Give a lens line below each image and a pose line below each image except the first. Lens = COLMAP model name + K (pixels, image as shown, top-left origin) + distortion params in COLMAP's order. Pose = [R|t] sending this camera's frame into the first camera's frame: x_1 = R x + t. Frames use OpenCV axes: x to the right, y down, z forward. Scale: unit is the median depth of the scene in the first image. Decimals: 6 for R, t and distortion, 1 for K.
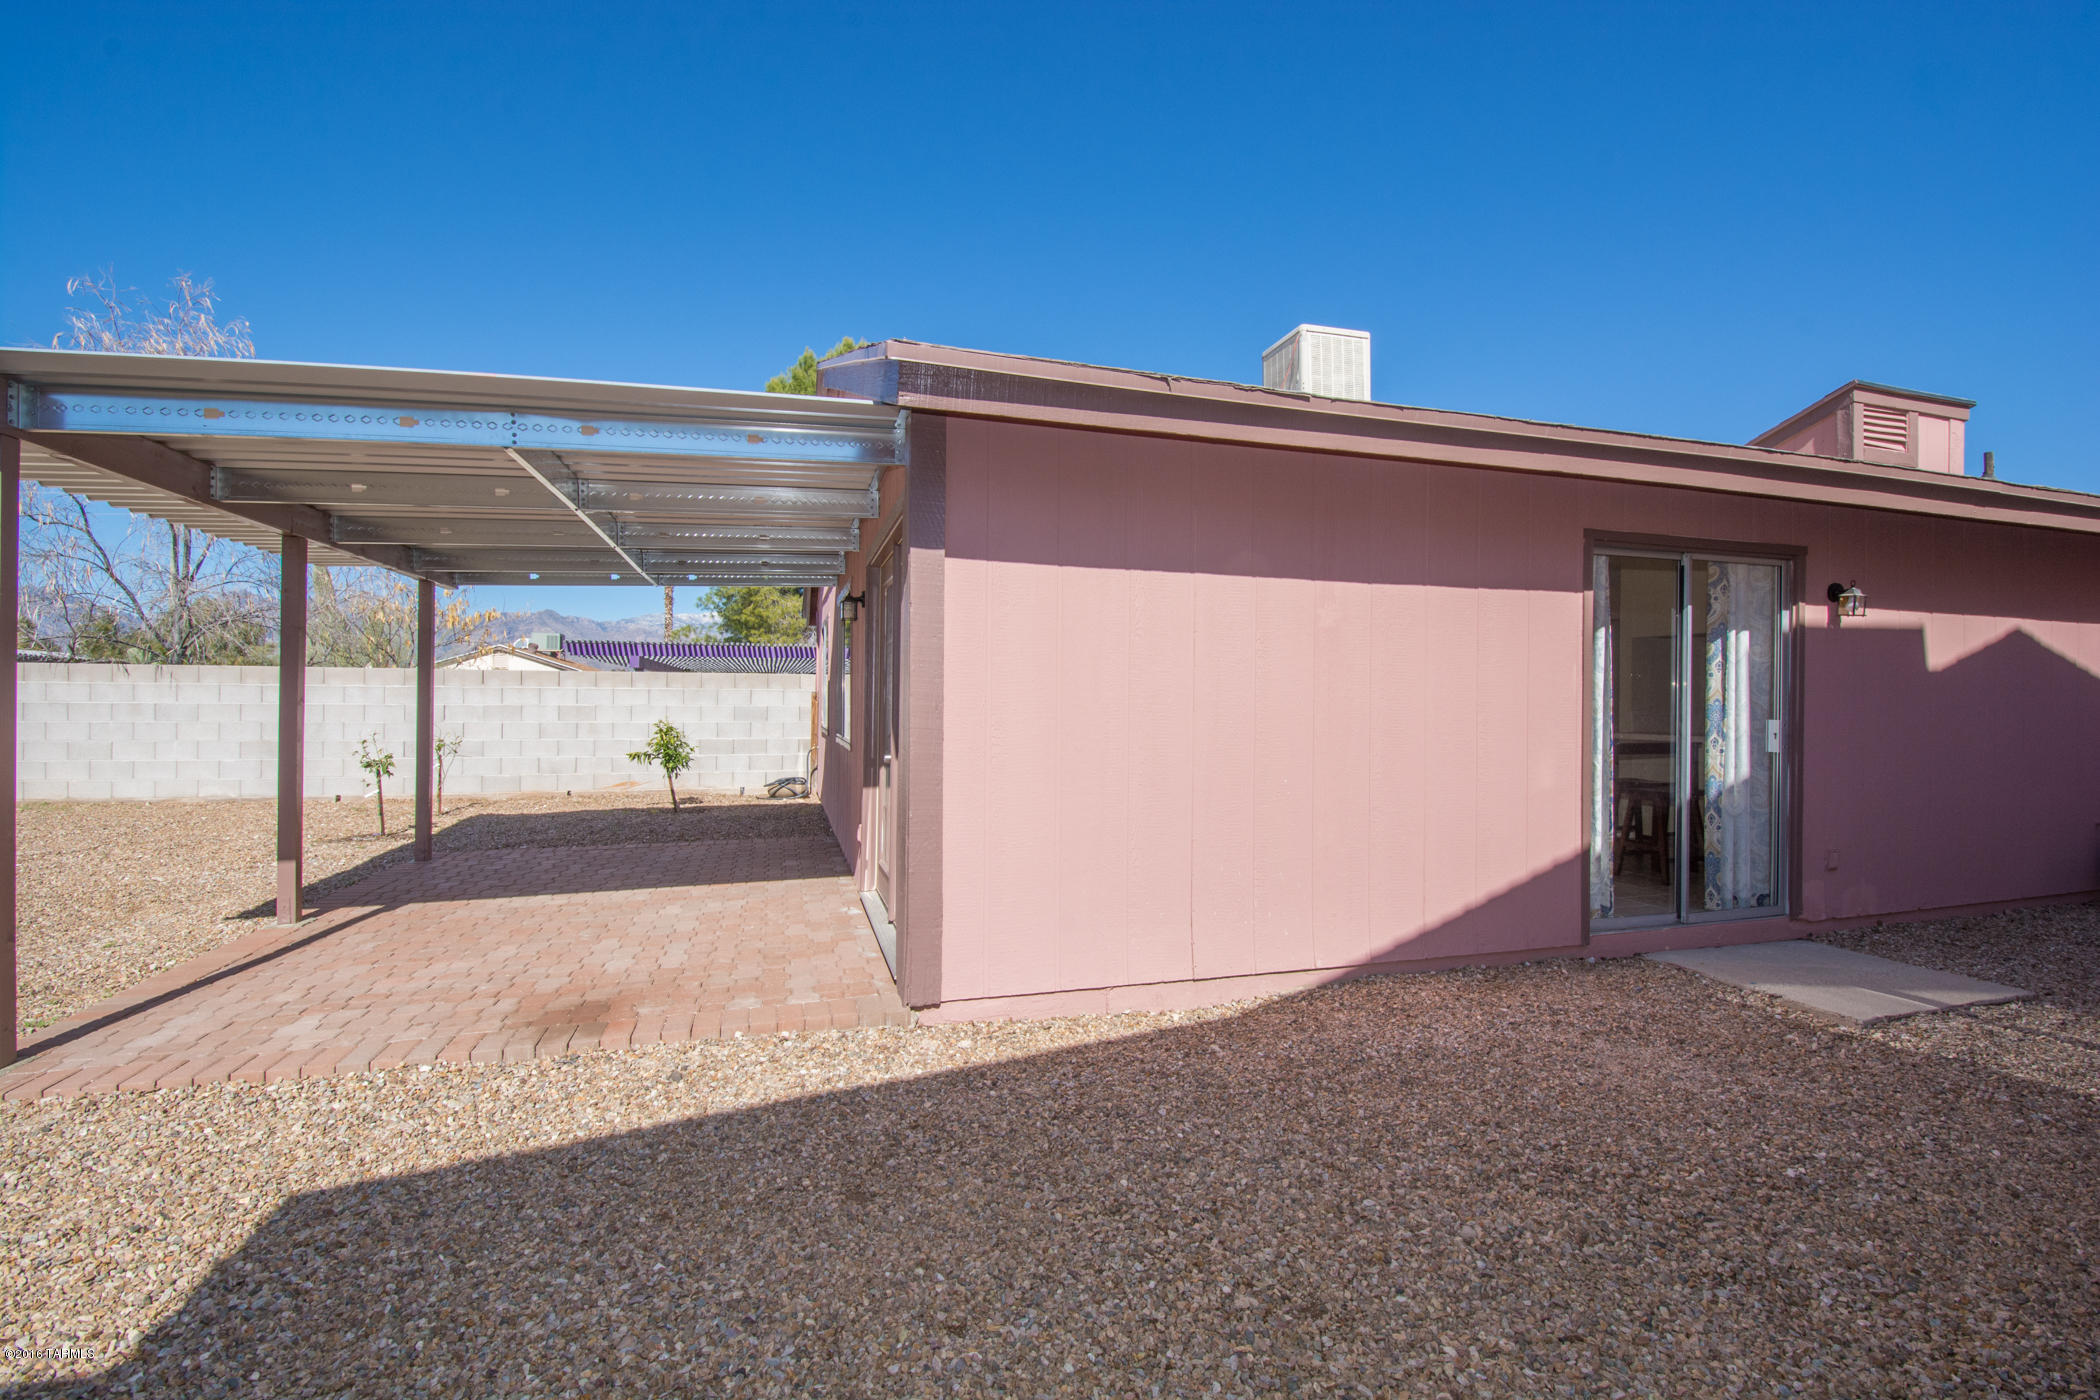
lens RADIAL K [[911.1, 0, 1059.8], [0, 911.1, 695.7], [0, 0, 1]] dist [0.013935, -0.022445]
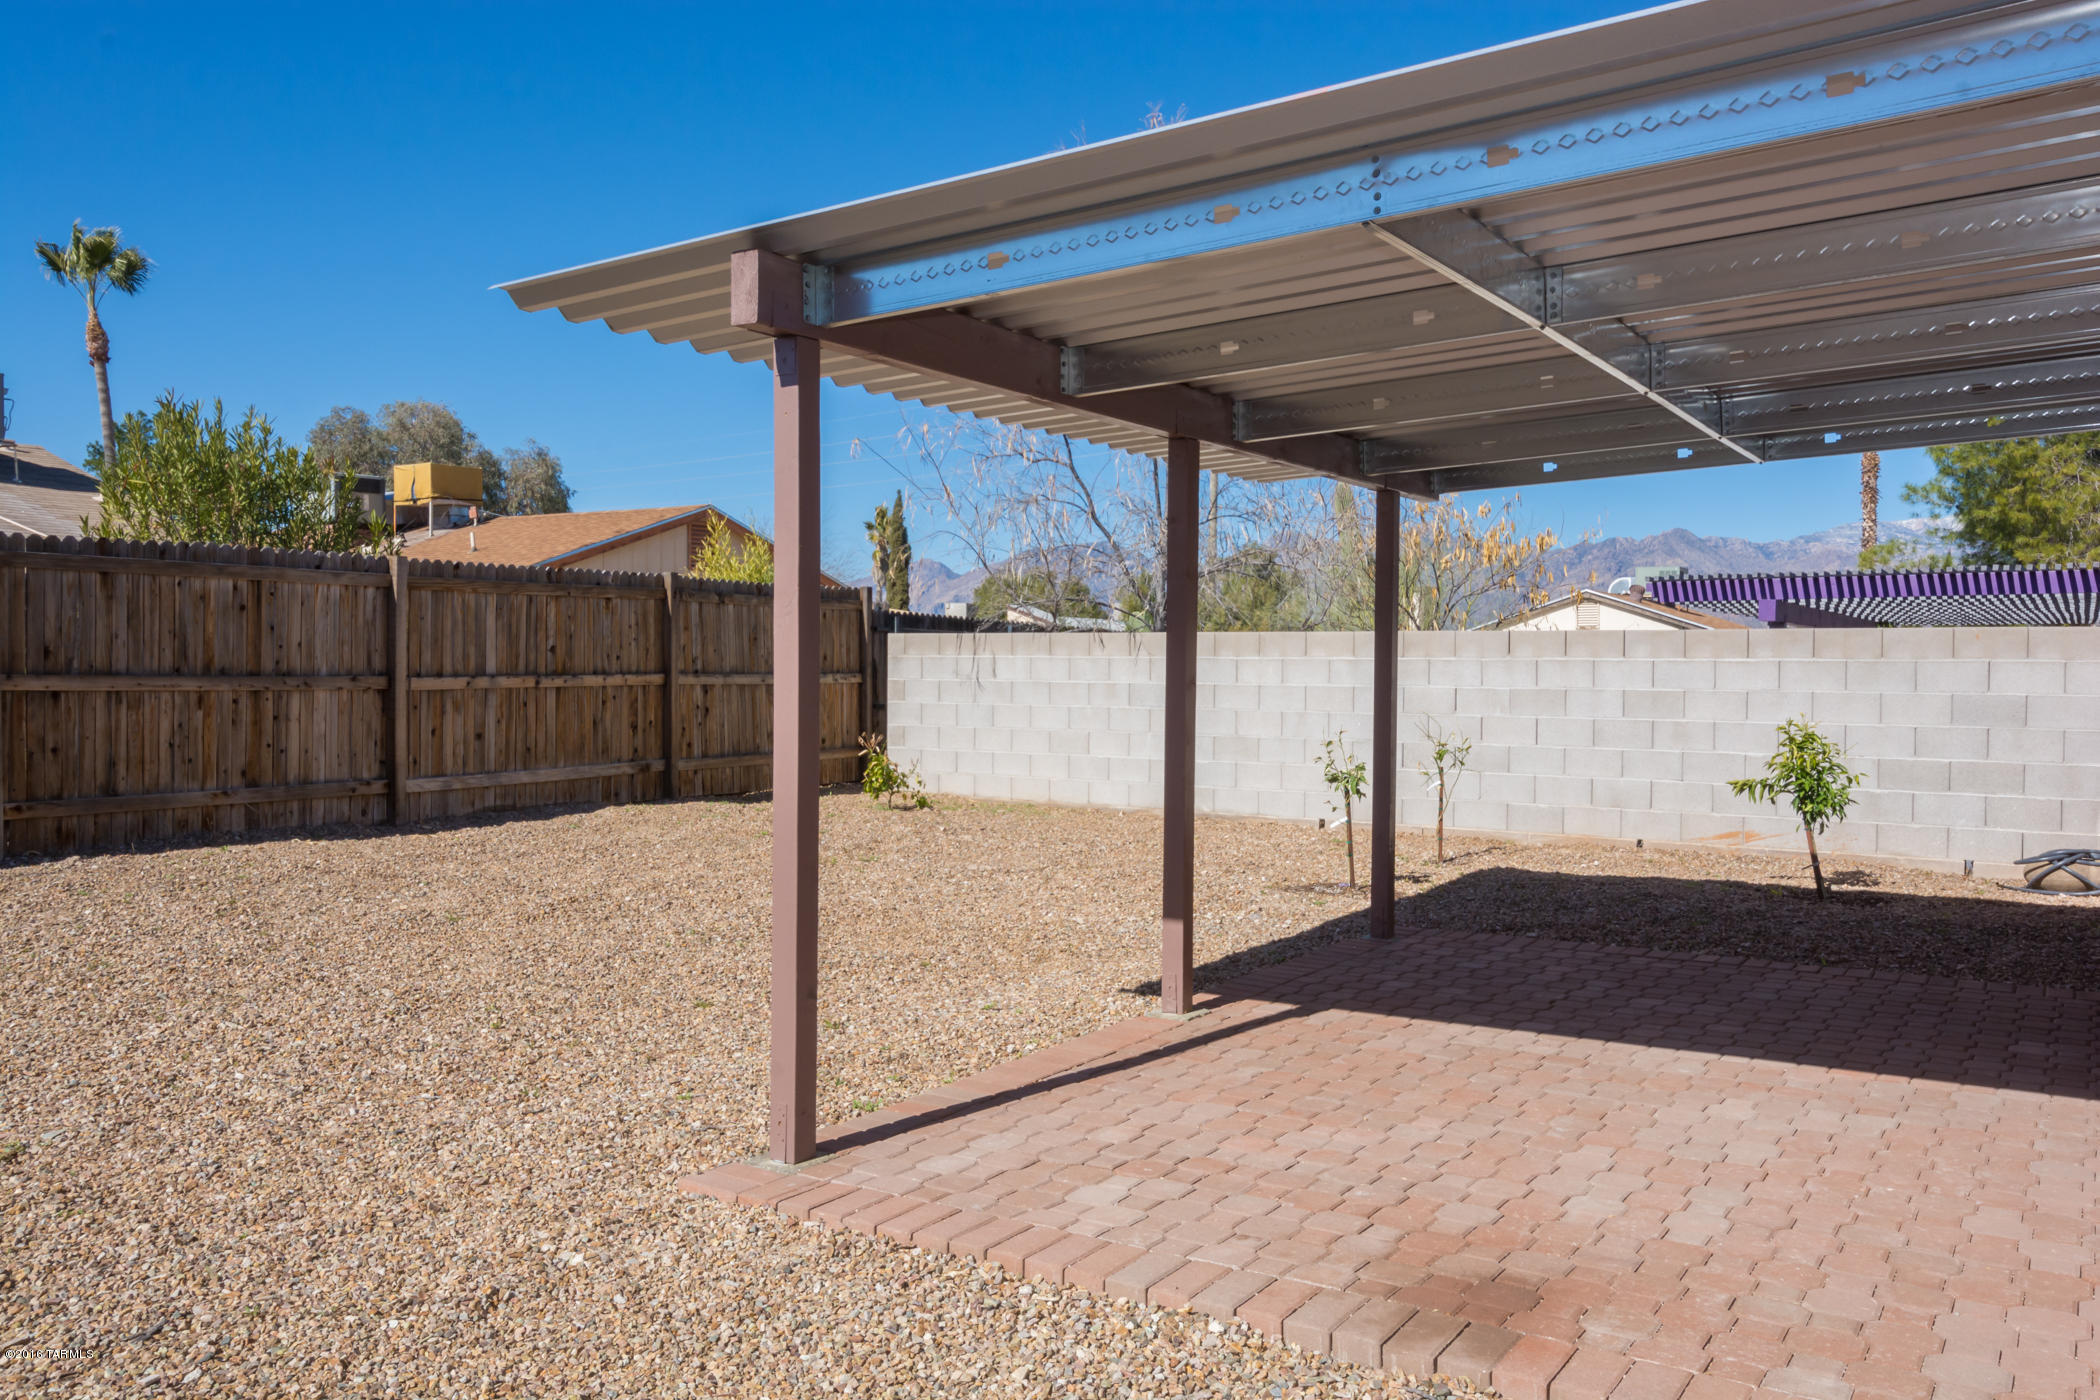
lens RADIAL K [[1607.1, 0, 1062.5], [0, 1607.1, 689.4], [0, 0, 1]] dist [0.032984, -0.033964]
pose [[0.641624, 0.008460, -0.766973, 0.013544], [0.000291, 0.999936, 0.011273, -0.003567], [0.767019, -0.007456, 0.641581, 0.181987]]
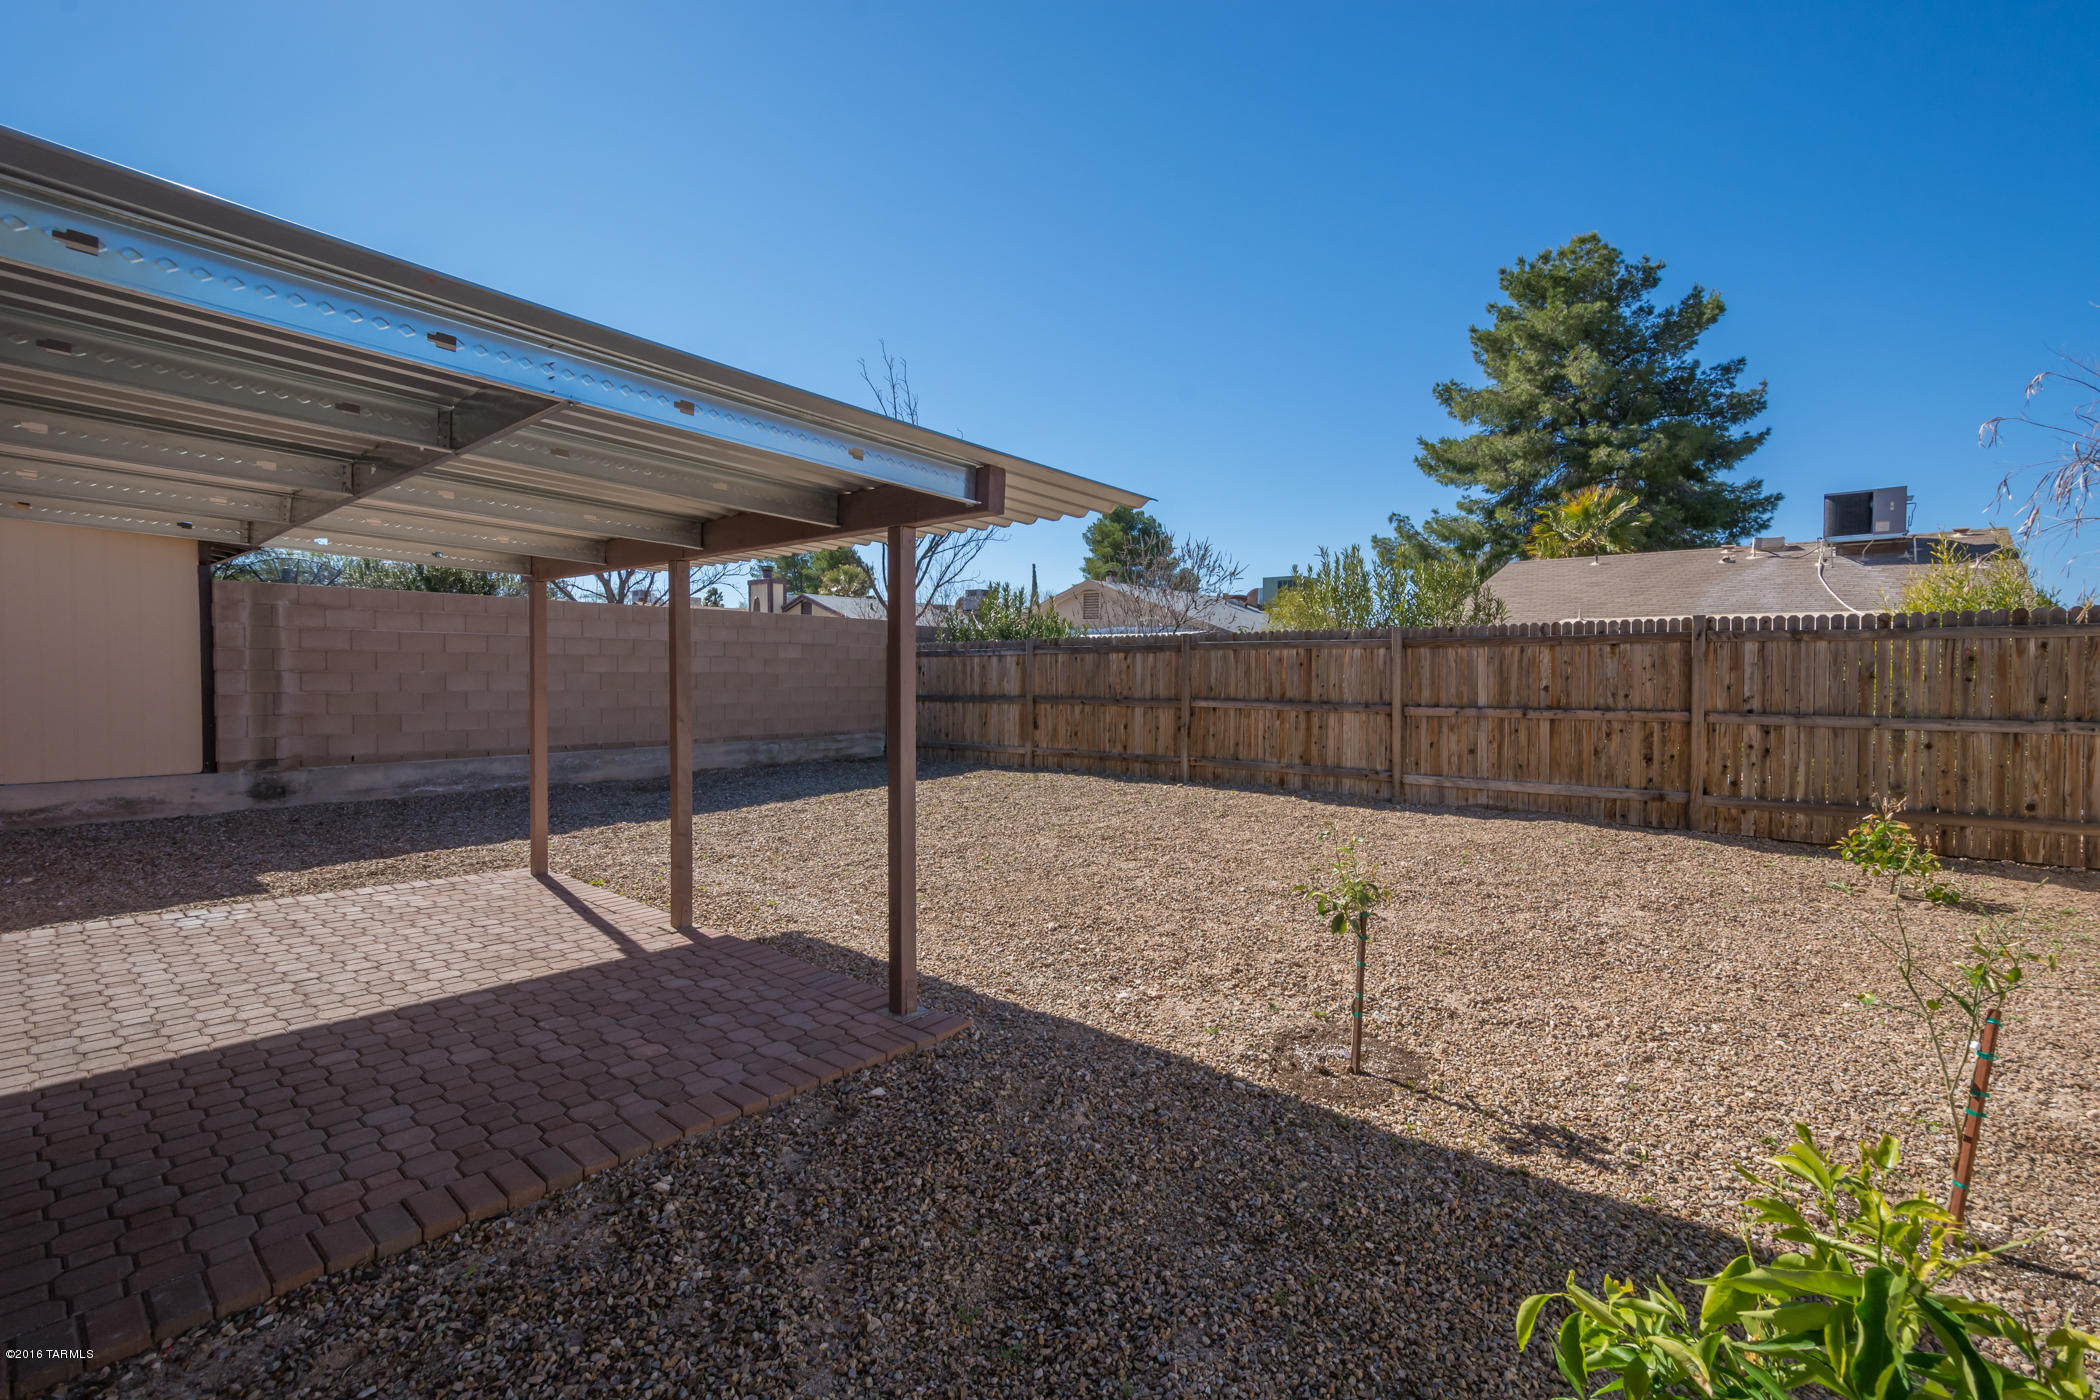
lens RADIAL K [[918.2, 0, 1061.4], [0, 918.2, 706.6], [0, 0, 1]] dist [0.014915, -0.000471]
pose [[-0.851625, 0.005120, -0.524127, -0.703427], [-0.011988, 0.999500, 0.029244, -0.045946], [0.524015, 0.031188, -0.851138, 2.309148]]
